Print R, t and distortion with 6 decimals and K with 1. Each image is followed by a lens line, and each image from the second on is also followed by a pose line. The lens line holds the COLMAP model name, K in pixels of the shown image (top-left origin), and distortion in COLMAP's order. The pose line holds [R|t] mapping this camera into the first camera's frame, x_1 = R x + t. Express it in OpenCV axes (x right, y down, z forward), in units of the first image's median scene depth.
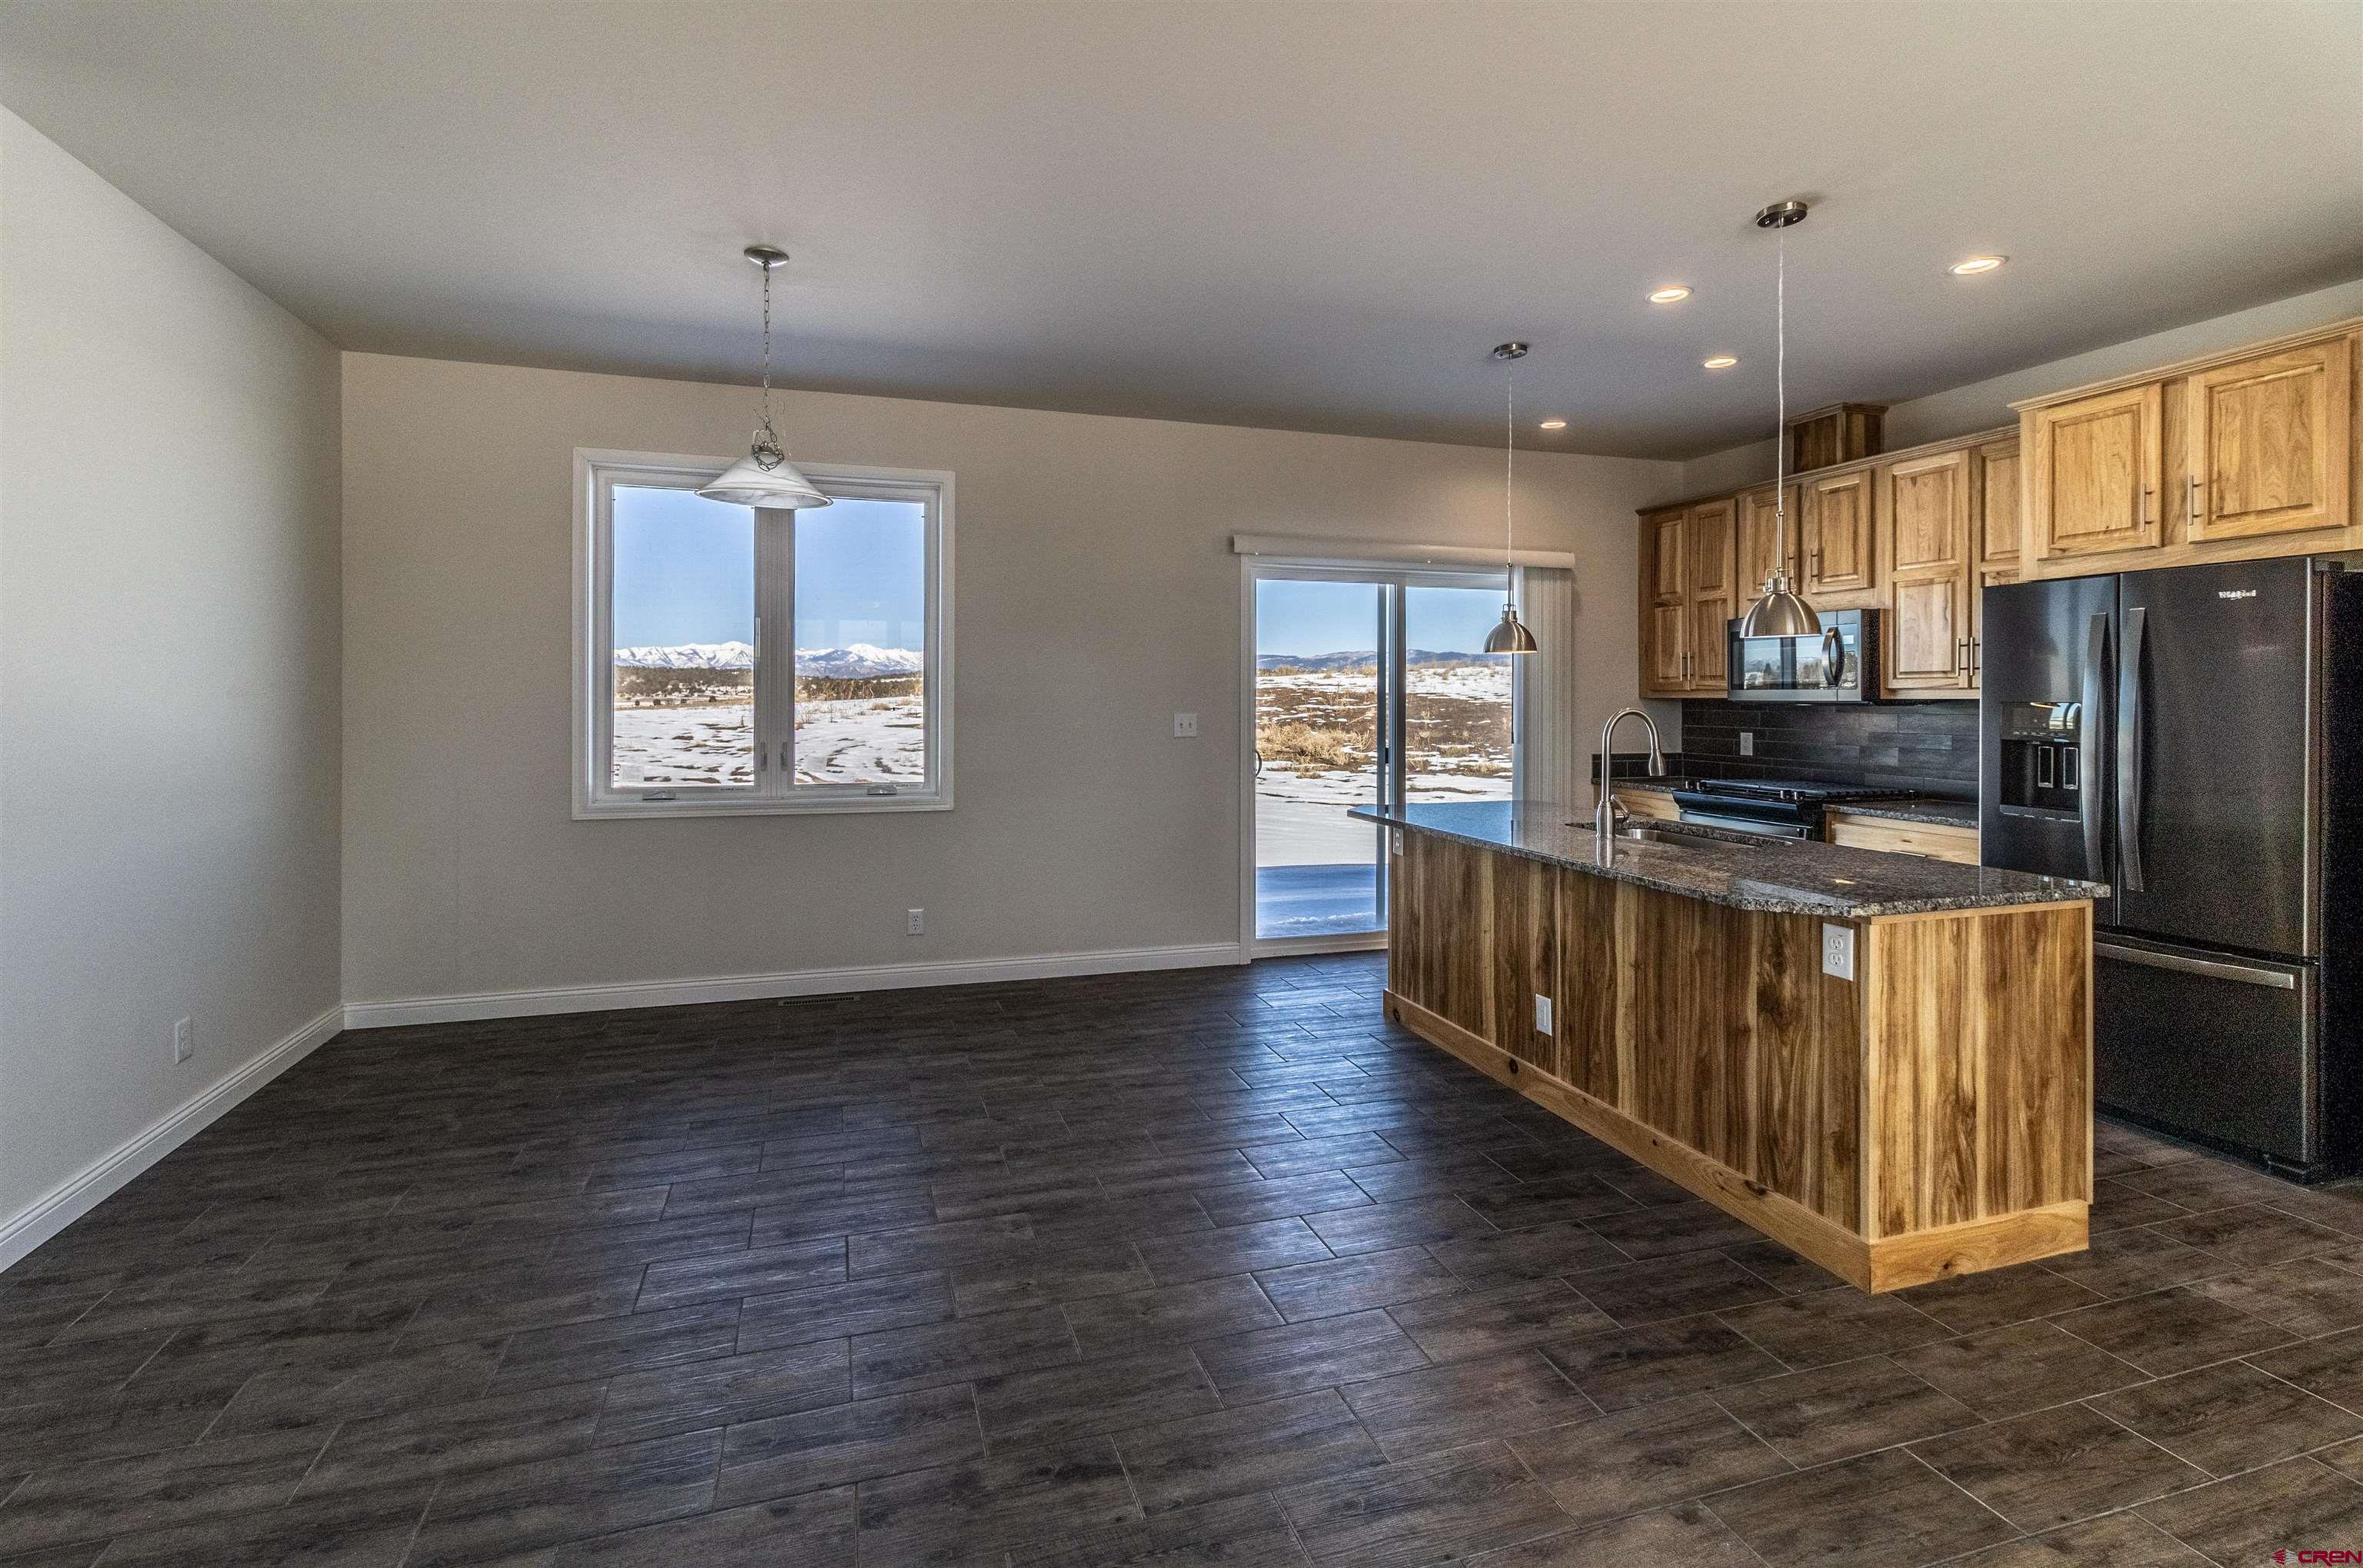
lens RADIAL K [[1090.9, 0, 1170.2], [0, 1090.9, 701.2], [0, 0, 1]] dist [0.003673, 0.000293]
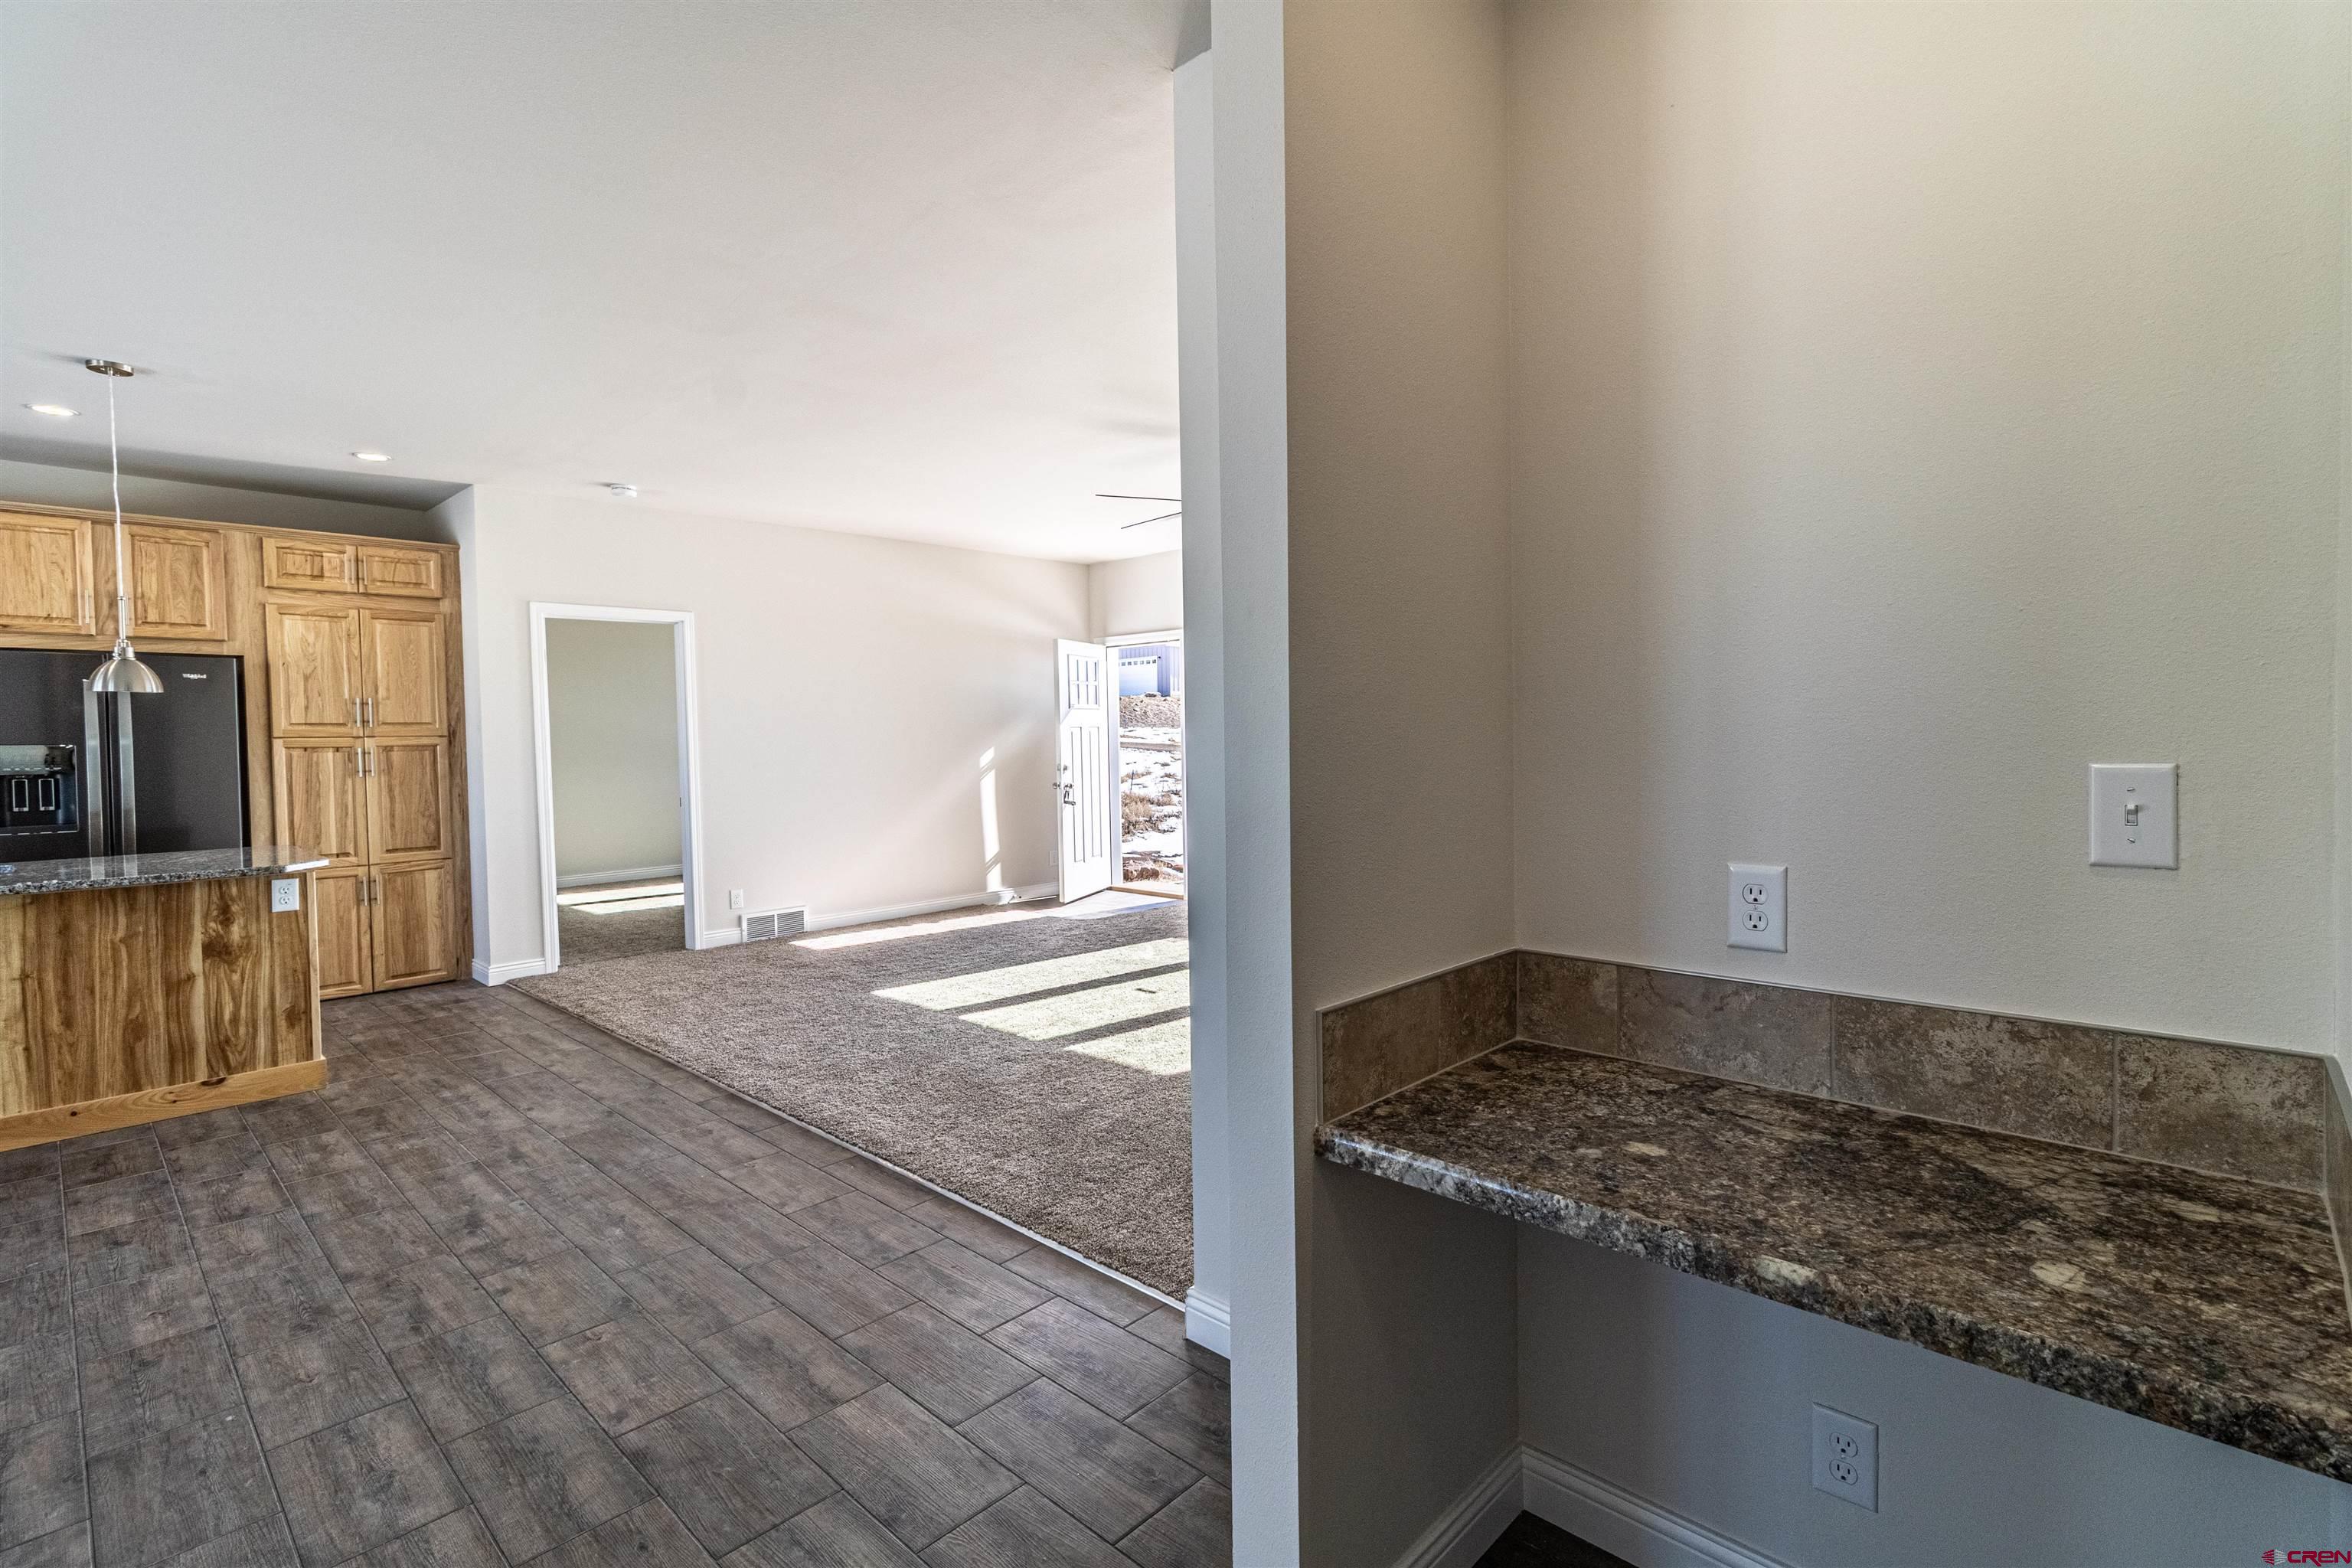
lens RADIAL K [[1092.8, 0, 1197.0], [0, 1092.8, 768.6], [0, 0, 1]] dist [0.002646, 0.000413]
pose [[-0.498883, -0.021831, 0.866394, -1.052908], [0.016593, 0.999259, 0.034734, 0.007408], [-0.866510, 0.031704, -0.498151, 0.464313]]
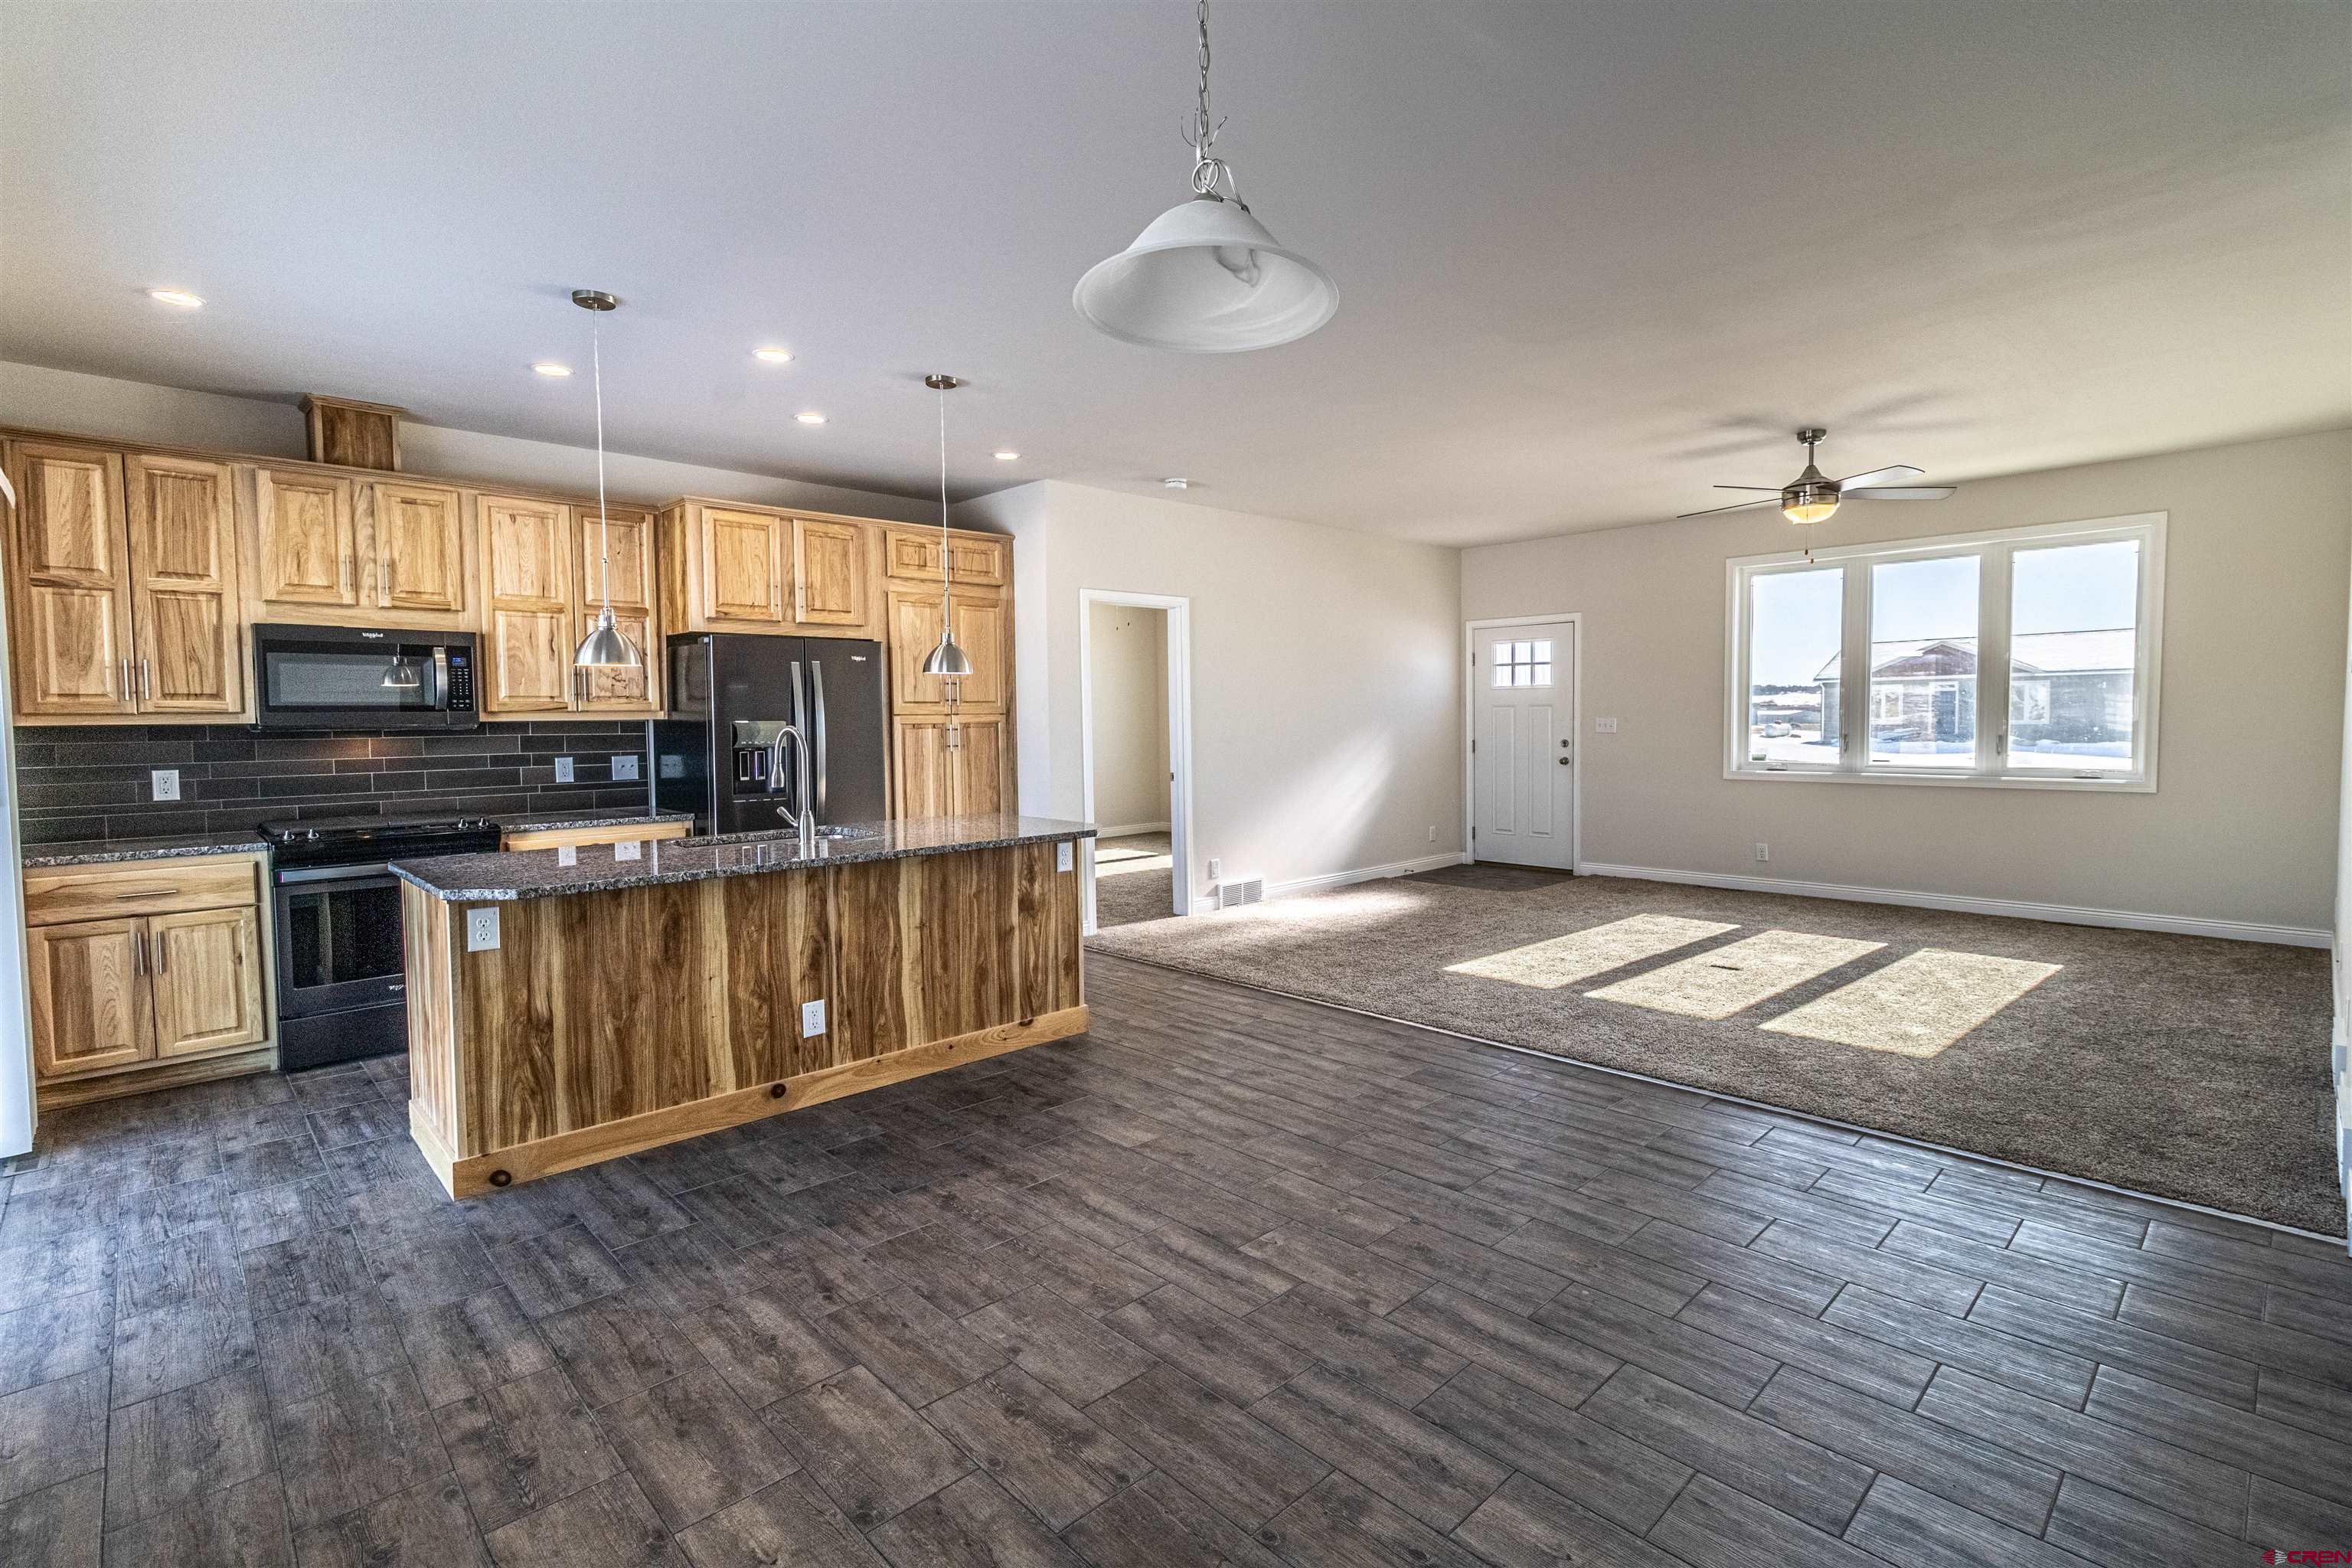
lens RADIAL K [[1095.7, 0, 1189.1], [0, 1095.7, 767.2], [0, 0, 1]] dist [0.004265, 0.000312]
pose [[-0.450407, -0.039196, 0.891963, -0.776047], [0.014339, 0.998589, 0.051122, -0.003456], [-0.892708, 0.035816, -0.449210, 1.179013]]
